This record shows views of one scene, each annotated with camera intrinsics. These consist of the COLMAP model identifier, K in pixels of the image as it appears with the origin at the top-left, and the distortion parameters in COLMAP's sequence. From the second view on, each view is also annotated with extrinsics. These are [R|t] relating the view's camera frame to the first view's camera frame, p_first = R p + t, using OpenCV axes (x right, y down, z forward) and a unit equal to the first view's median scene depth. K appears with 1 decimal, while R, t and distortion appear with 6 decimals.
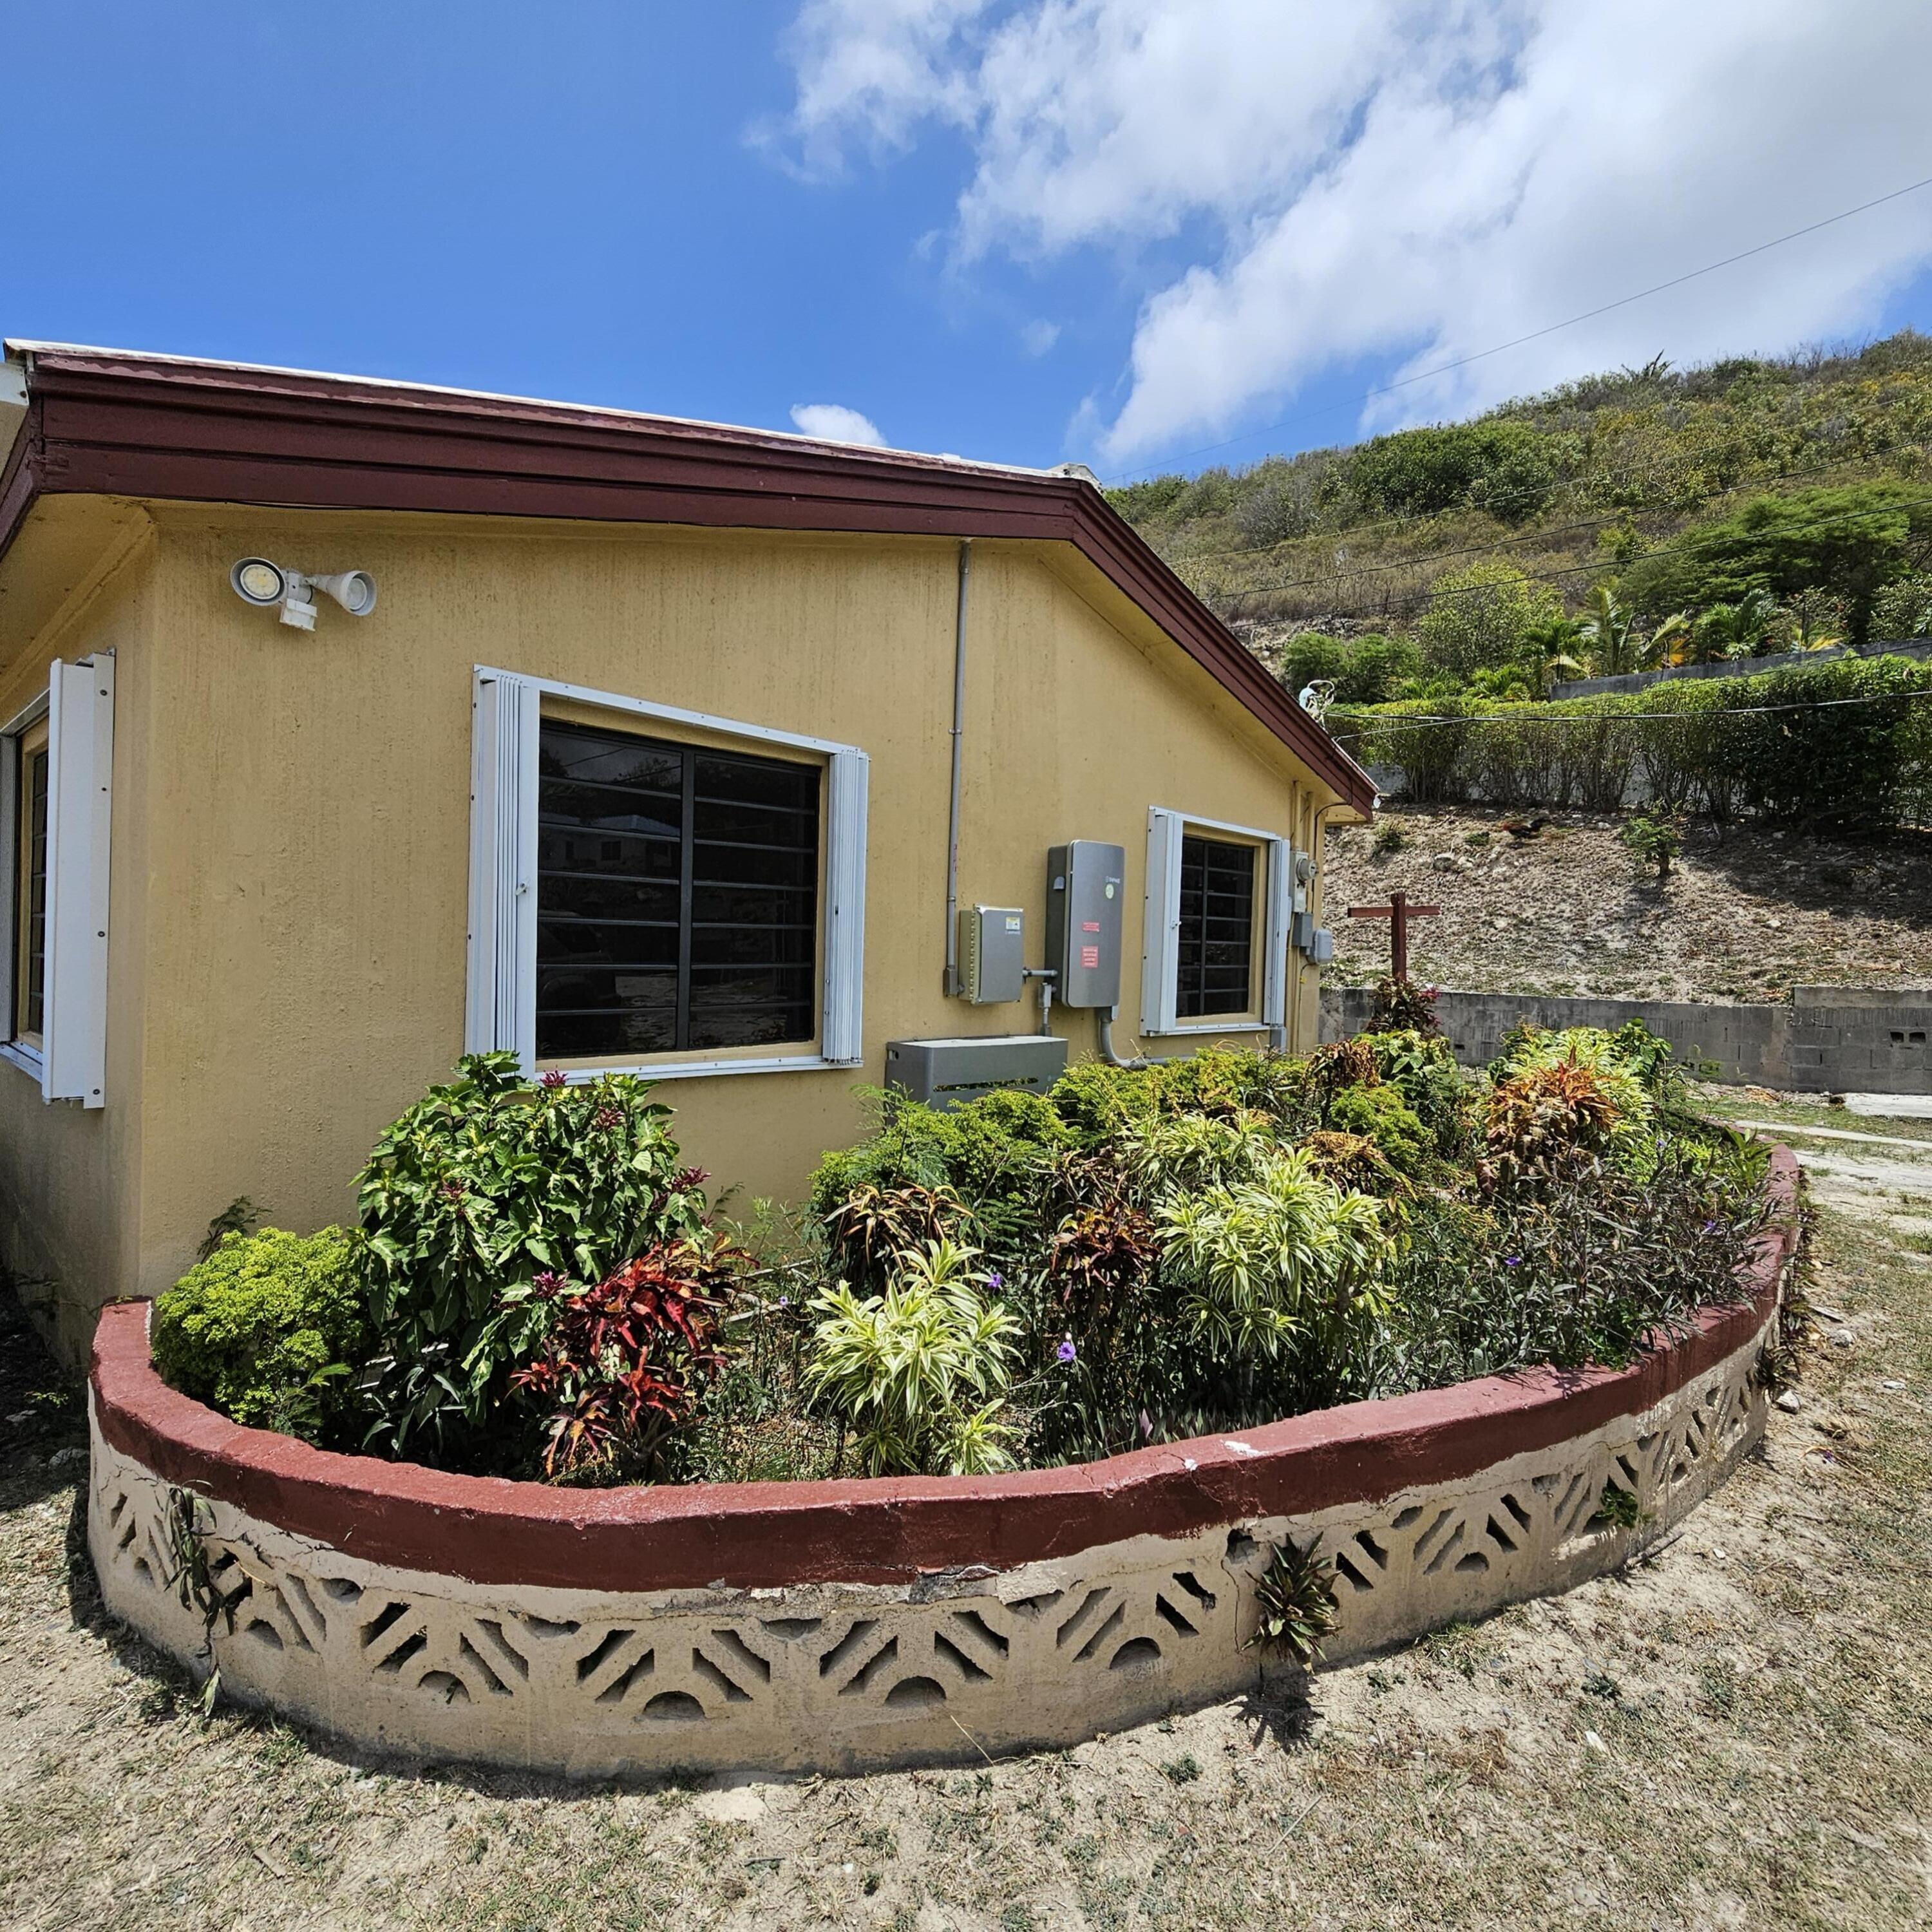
lens RADIAL K [[1056.8, 0, 965.6], [0, 1056.8, 972.7], [0, 0, 1]] dist [-0.003668, -0.001348]
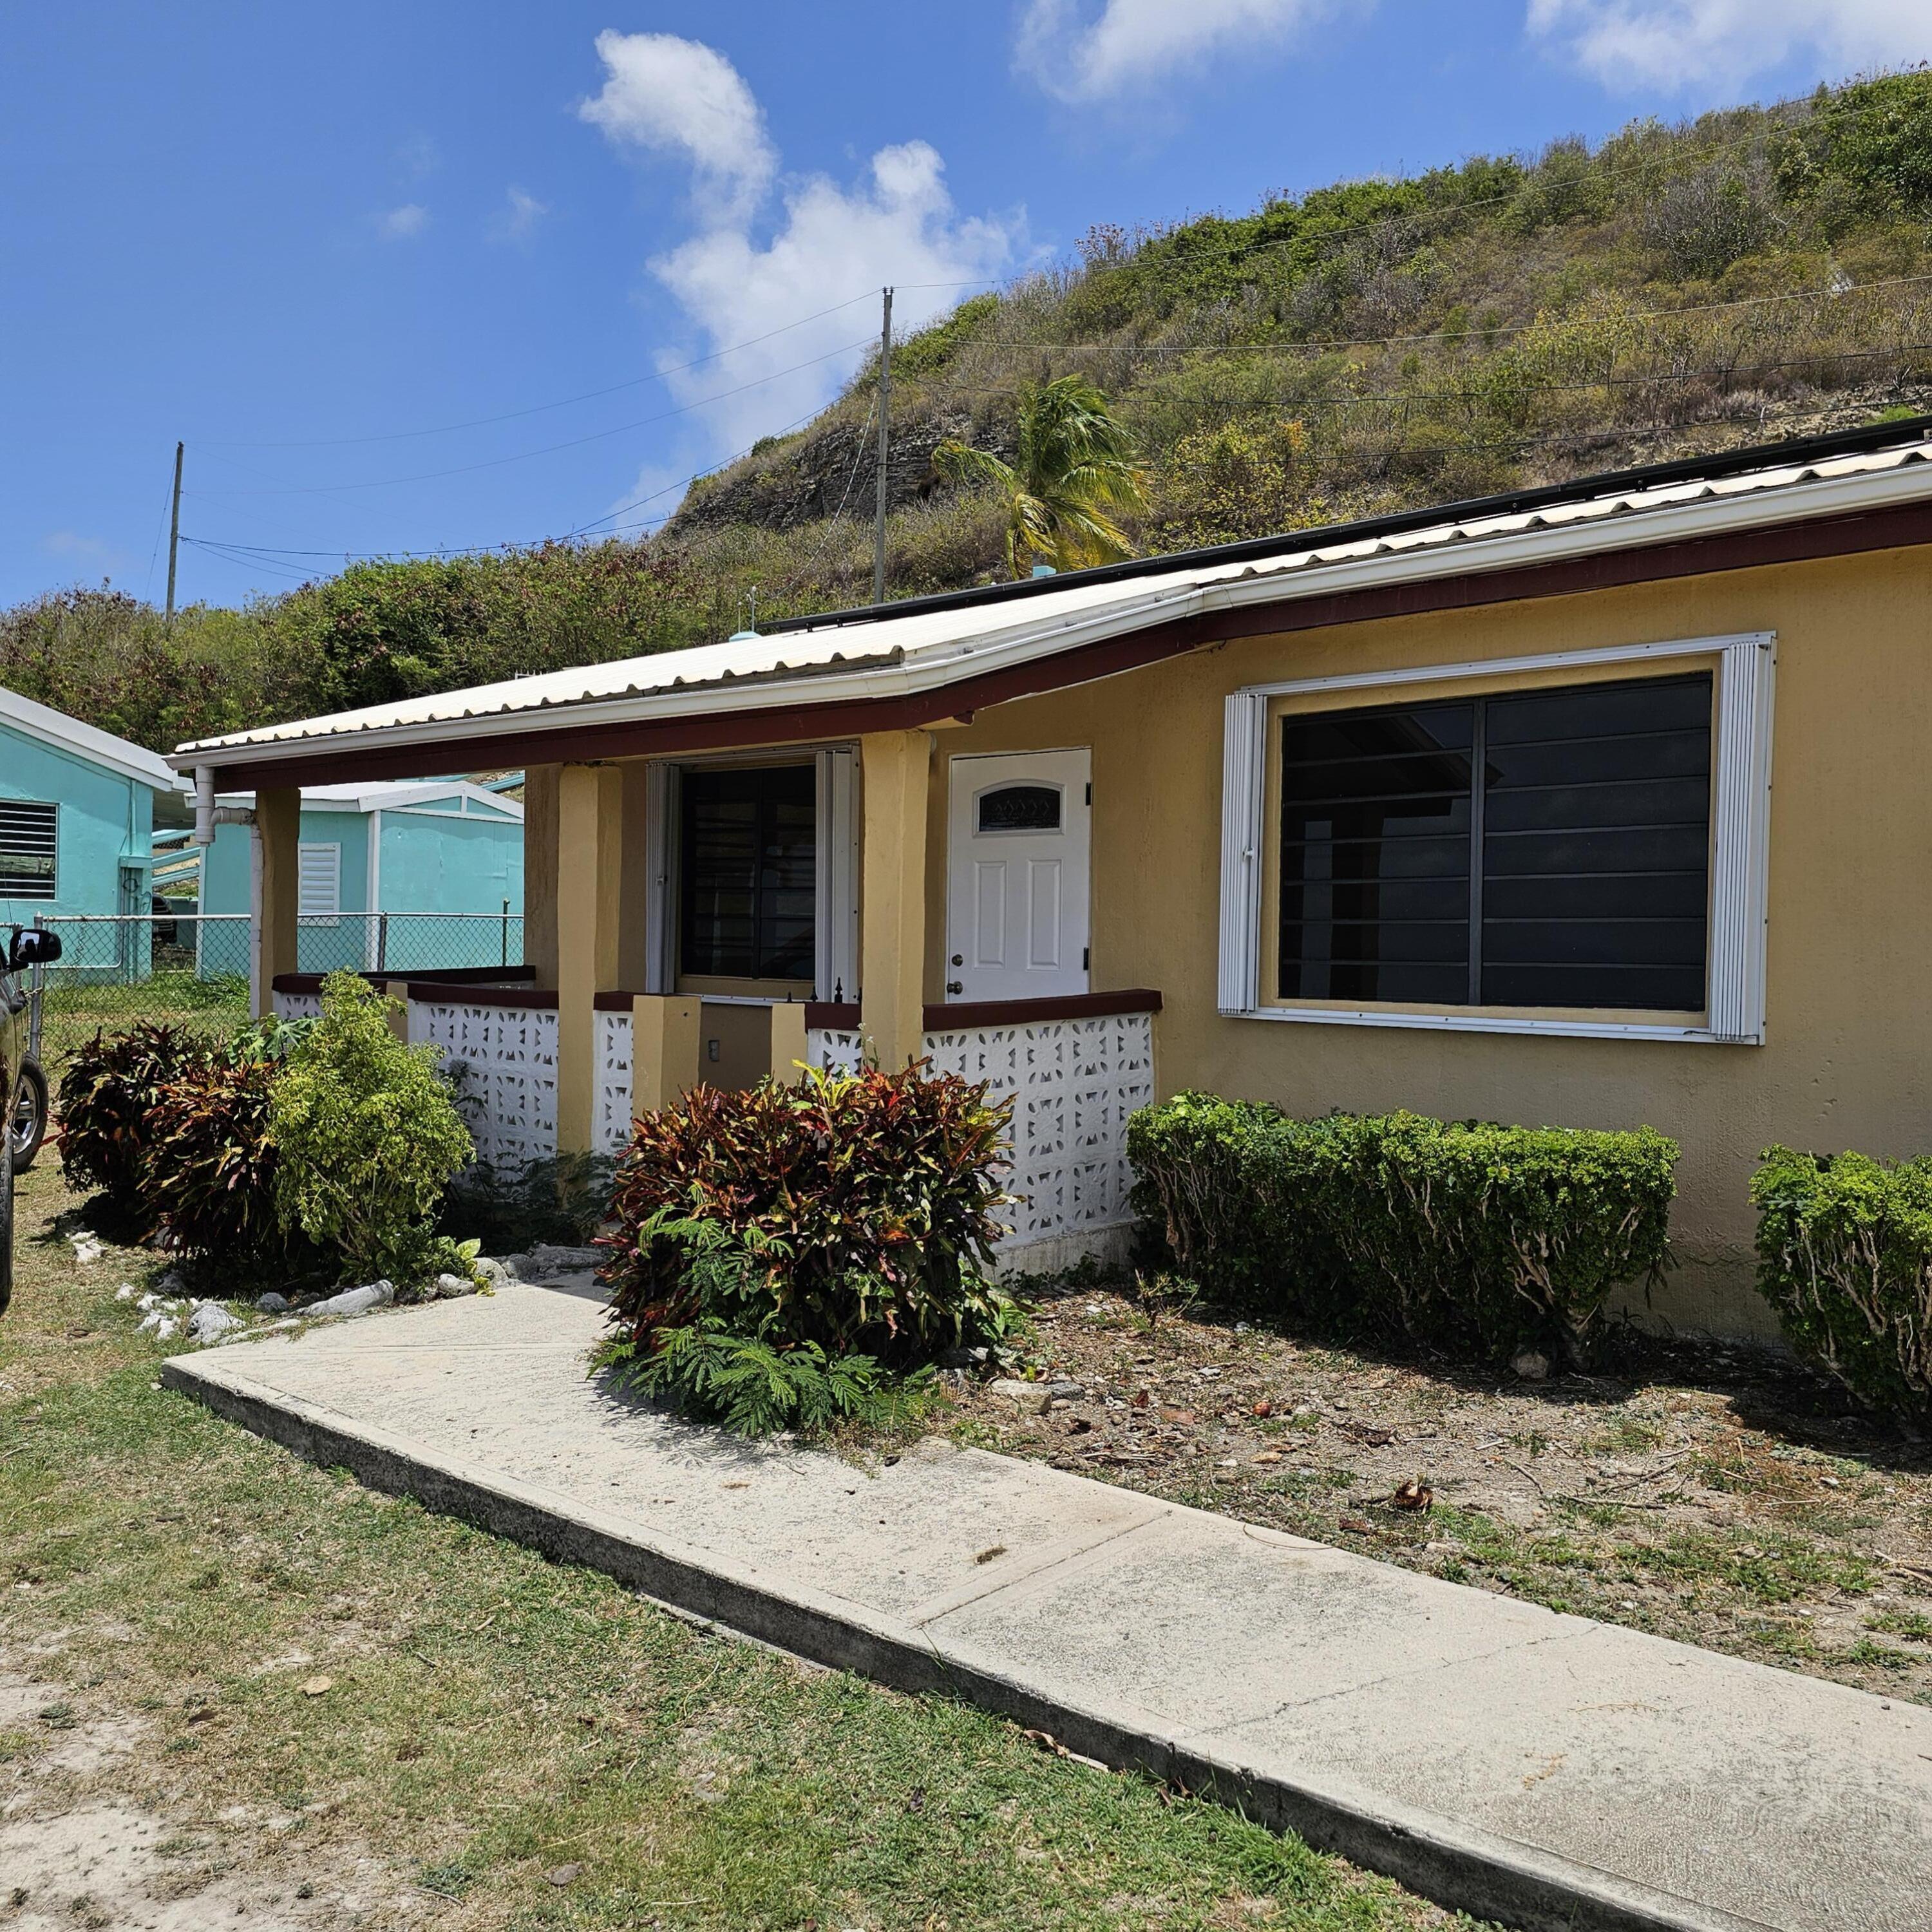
lens RADIAL K [[1719.4, 0, 966.0], [0, 1719.4, 966.0], [0, 0, 1]] dist [0.058680, -0.056886]
pose [[0.999041, 0.007857, -0.043070, -0.137312], [-0.008322, 0.999909, -0.010637, 0.010105], [0.042982, 0.010985, 0.999015, -0.012259]]
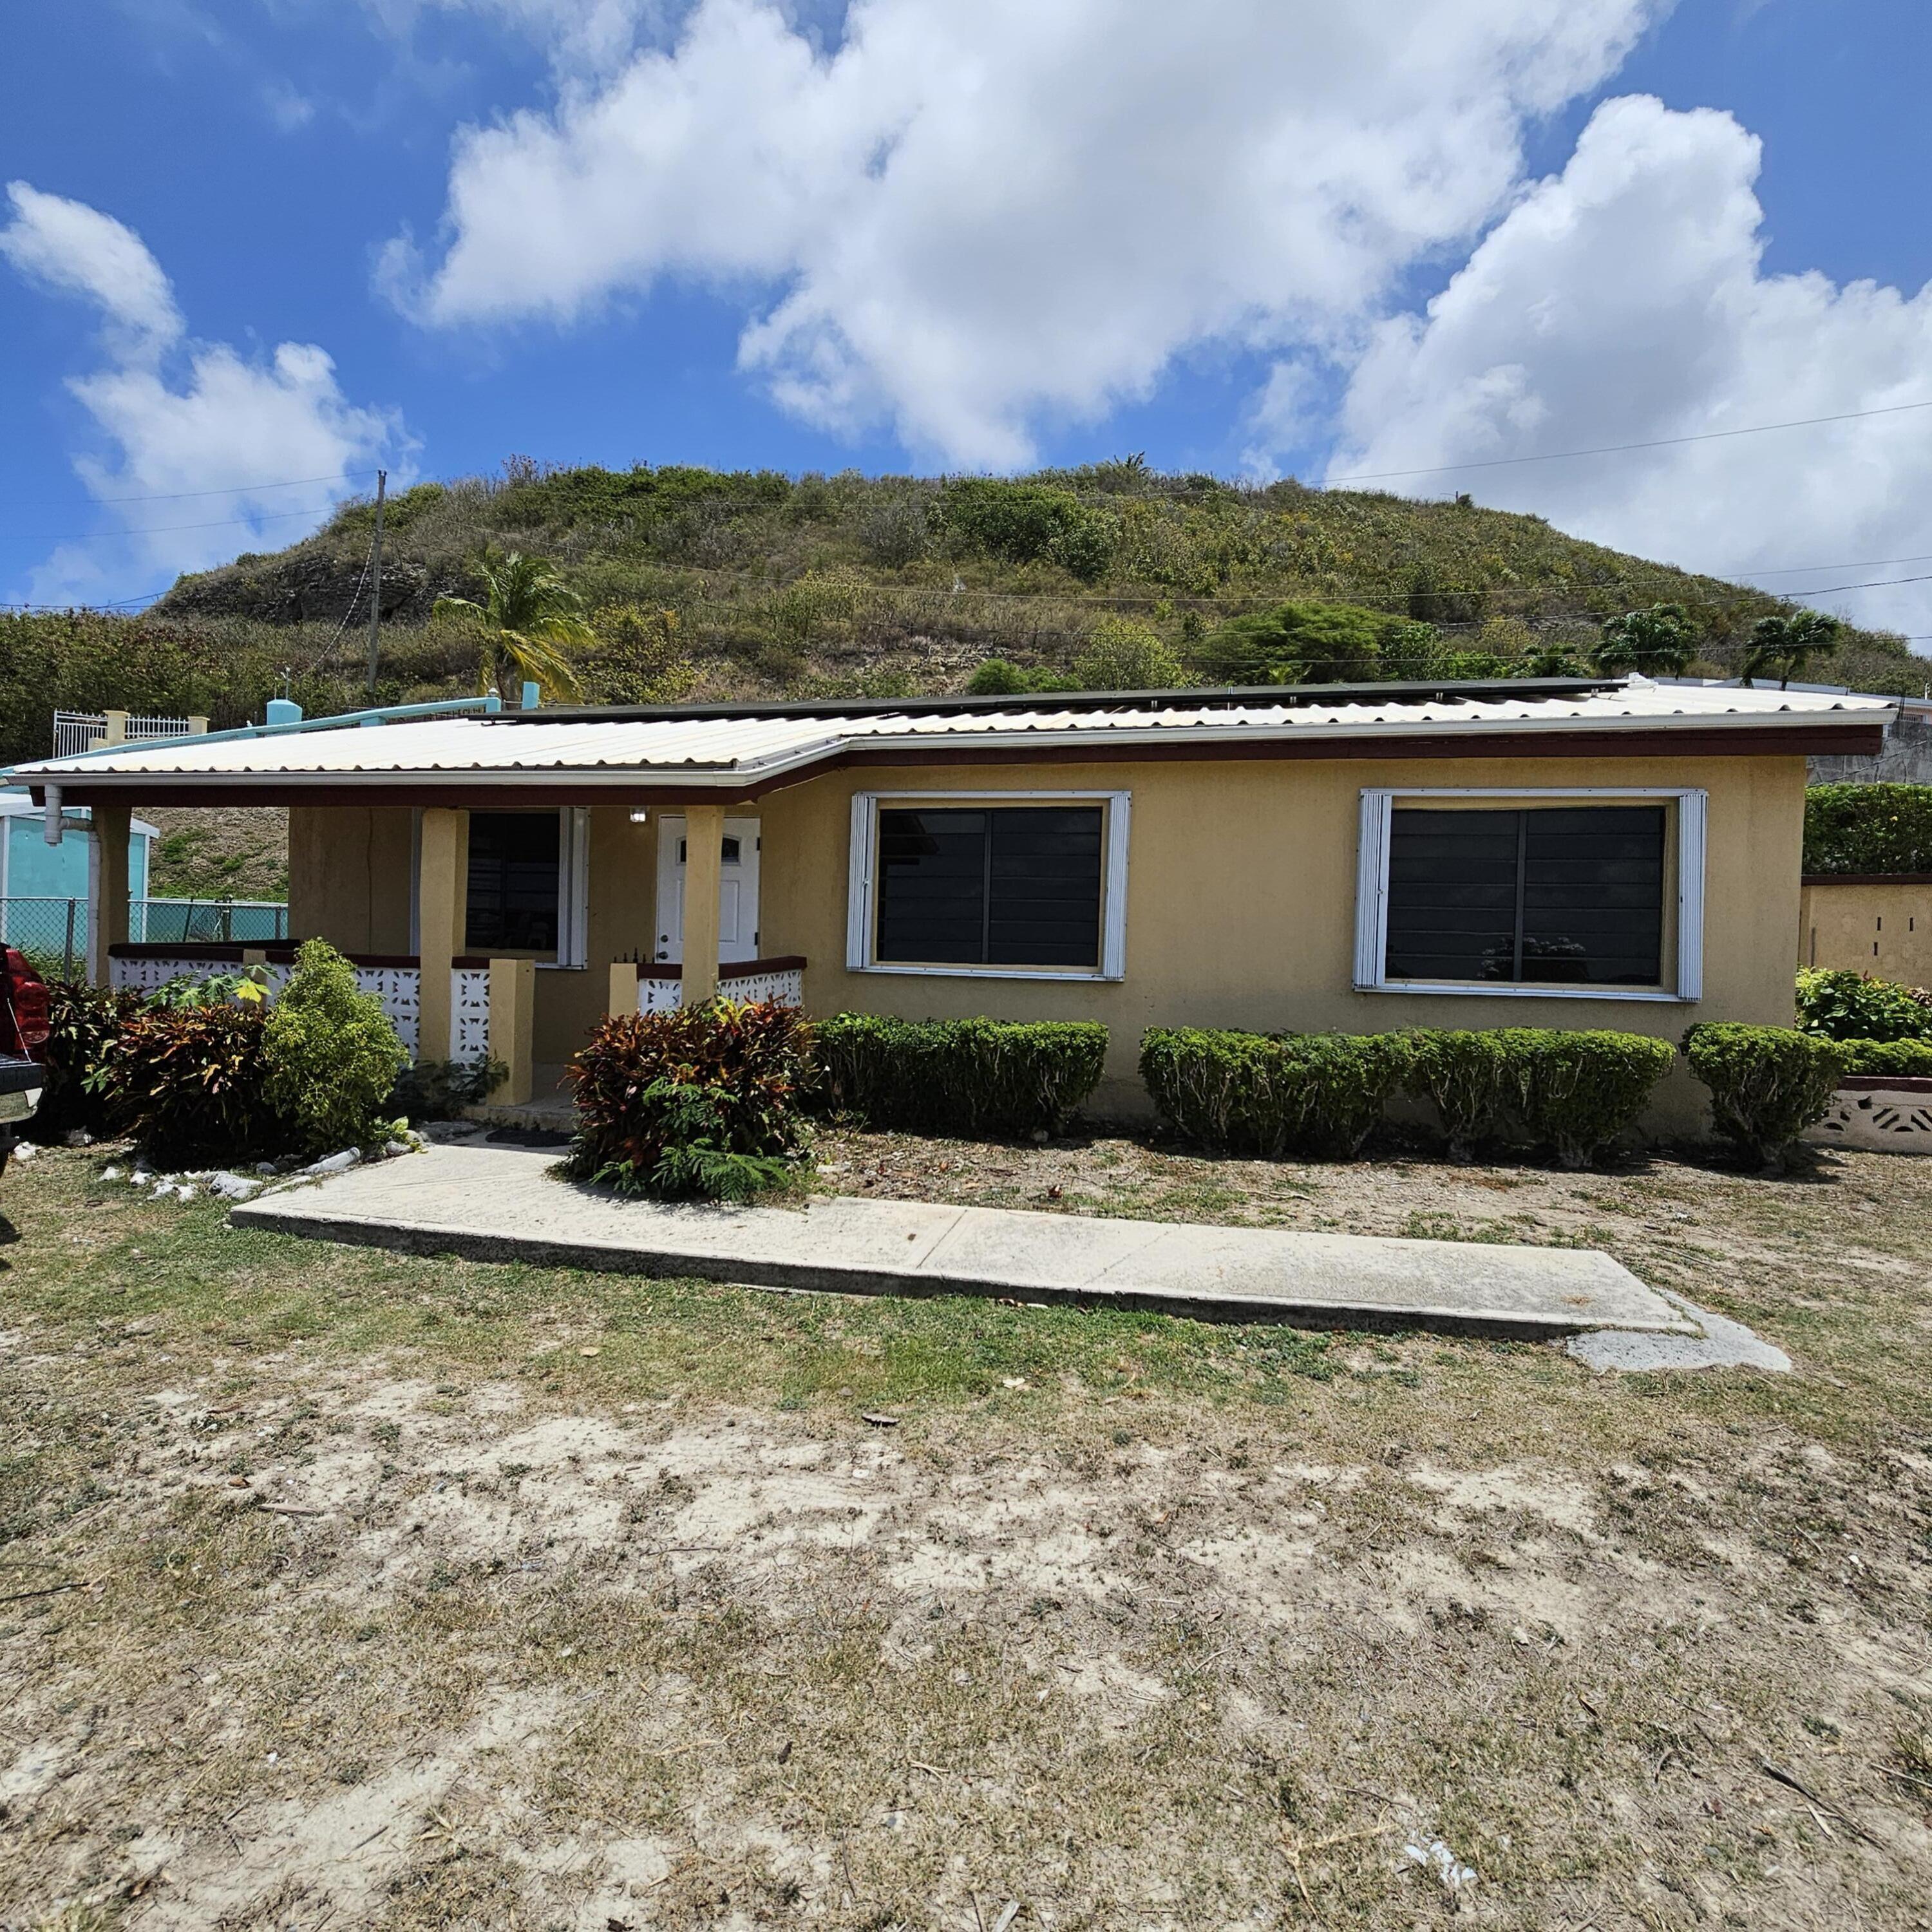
lens RADIAL K [[1056.8, 0, 965.6], [0, 1056.8, 972.7], [0, 0, 1]] dist [-0.003668, -0.001348]
pose [[0.894199, 0.005613, 0.447635, -0.193168], [-0.010768, 0.999902, 0.008973, 0.011577], [-0.447541, -0.012844, 0.894171, -0.024053]]
